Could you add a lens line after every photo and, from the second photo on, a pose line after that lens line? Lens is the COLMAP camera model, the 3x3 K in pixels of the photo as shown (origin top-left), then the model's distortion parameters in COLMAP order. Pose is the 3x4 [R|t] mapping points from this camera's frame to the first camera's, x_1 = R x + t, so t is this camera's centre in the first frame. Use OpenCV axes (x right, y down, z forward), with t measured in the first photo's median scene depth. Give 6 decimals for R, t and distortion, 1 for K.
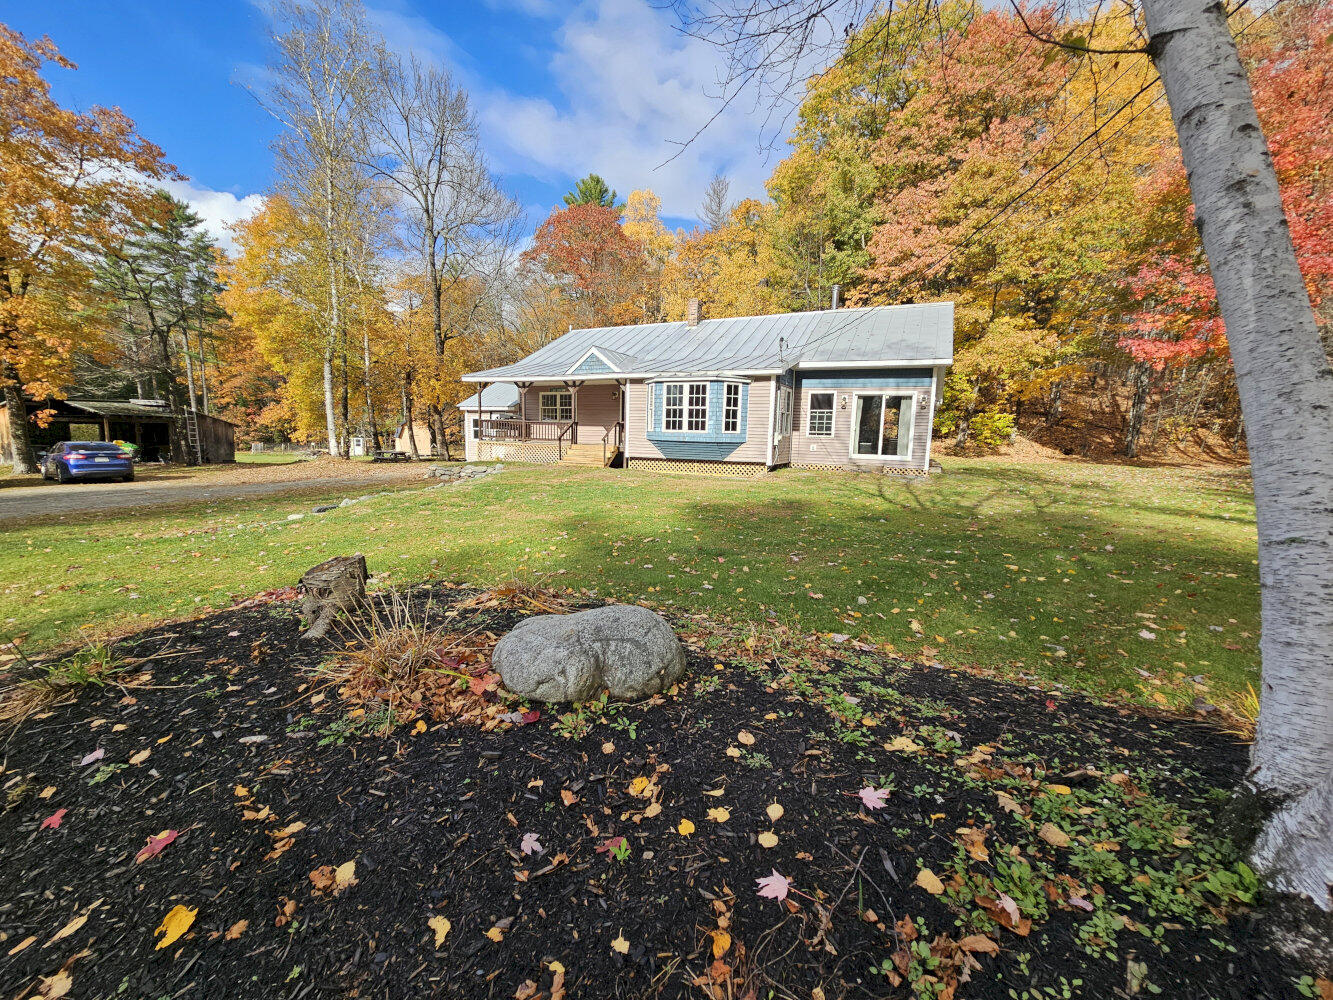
lens RADIAL K [[535.0, 0, 663.9], [0, 535.0, 497.3], [0, 0, 1]] dist [0.002243, 0.000030]
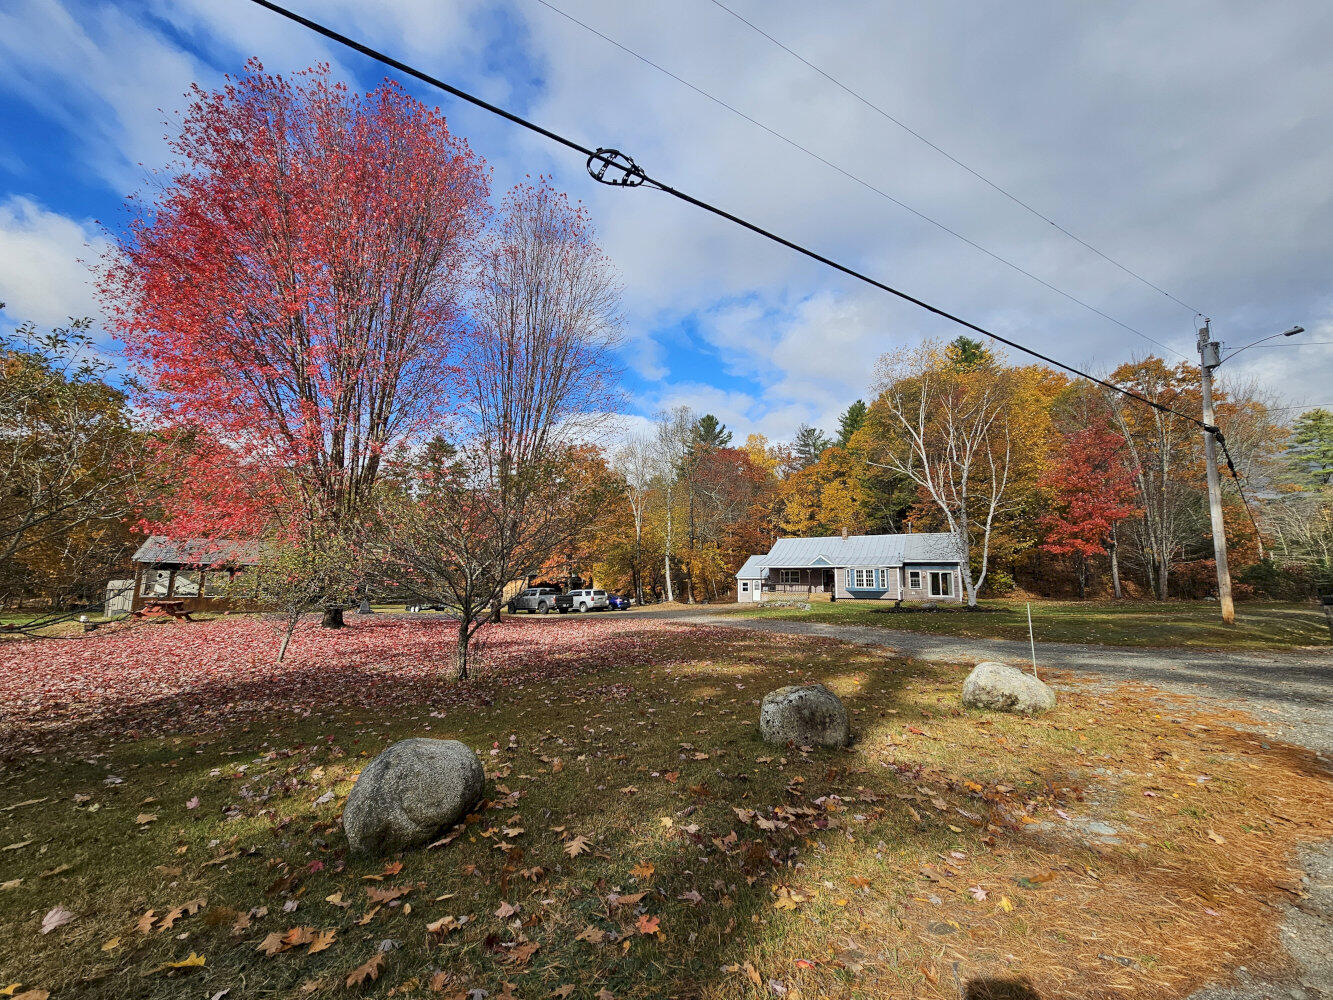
lens RADIAL K [[539.8, 0, 658.5], [0, 539.8, 498.9], [0, 0, 1]] dist [0.000331, -0.001295]
pose [[0.997928, -0.021678, -0.060580, -0.789016], [0.004054, 0.960846, -0.277054, 0.188213], [0.064215, 0.276235, 0.958943, -1.709872]]
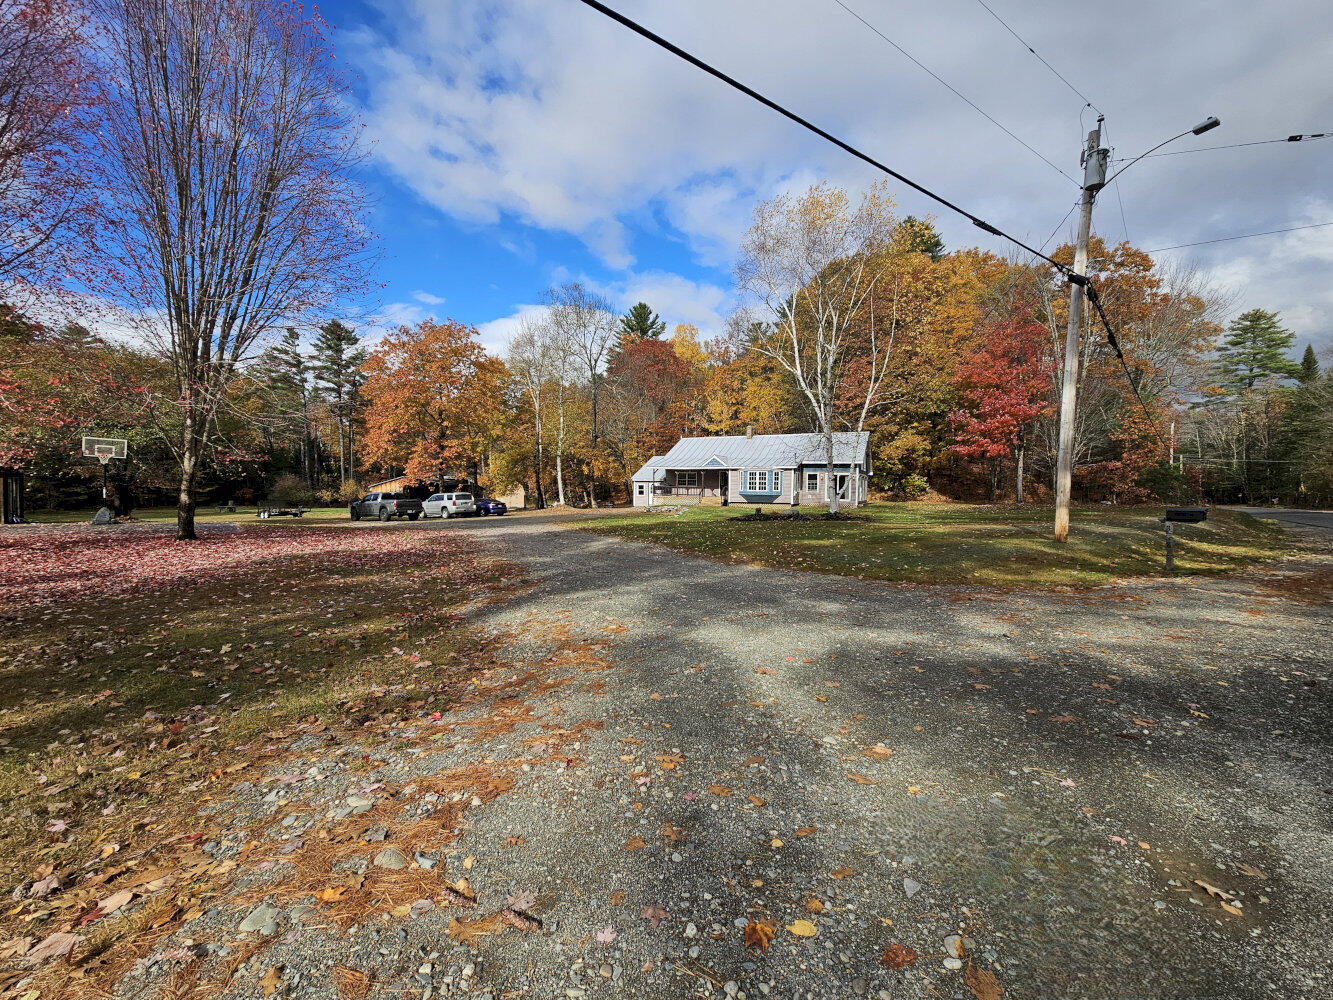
lens RADIAL K [[539.8, 0, 662.7], [0, 539.8, 507.6], [0, 0, 1]] dist [0.000331, -0.001295]
pose [[0.999895, -0.011961, 0.008168, -0.405244], [0.012586, 0.996607, -0.081337, 0.147070], [-0.007167, 0.081431, 0.996653, -1.425580]]
